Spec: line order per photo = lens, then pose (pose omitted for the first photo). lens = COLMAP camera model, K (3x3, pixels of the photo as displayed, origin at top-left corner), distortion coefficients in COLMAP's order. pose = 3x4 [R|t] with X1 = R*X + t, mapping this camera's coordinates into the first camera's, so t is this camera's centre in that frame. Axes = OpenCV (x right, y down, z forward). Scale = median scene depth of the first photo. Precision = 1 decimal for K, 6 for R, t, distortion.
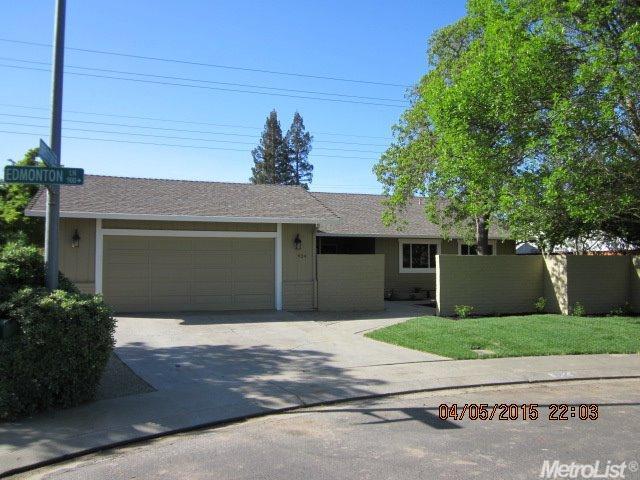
lens RADIAL K [[538.8, 0, 320.0], [0, 538.8, 240.0], [0, 0, 1]] dist [-0.030193, -0.002687]
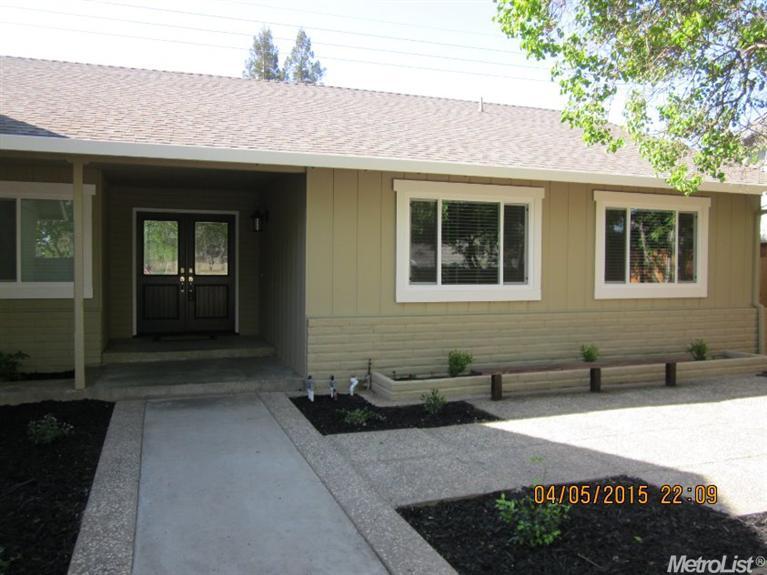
lens RADIAL K [[645.7, 0, 383.5], [0, 645.7, 287.5], [0, 0, 1]] dist [-0.030193, -0.002687]
pose [[0.999785, -0.002944, 0.020527, 0.115342], [0.001202, 0.996434, 0.084373, 0.021334], [-0.020702, -0.084330, 0.996223, 0.571549]]
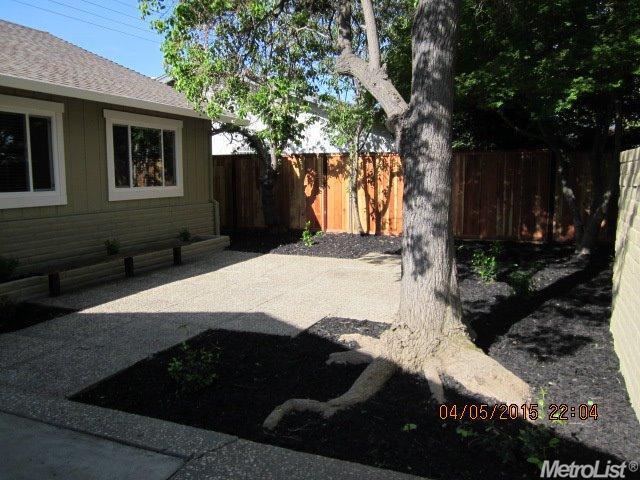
lens RADIAL K [[538.8, 0, 320.0], [0, 538.8, 240.0], [0, 0, 1]] dist [-0.030193, -0.002687]
pose [[0.645405, -0.101081, 0.757123, 0.062397], [-0.033478, 0.986510, 0.160244, 0.021687], [-0.763106, -0.128769, 0.633315, 0.588084]]
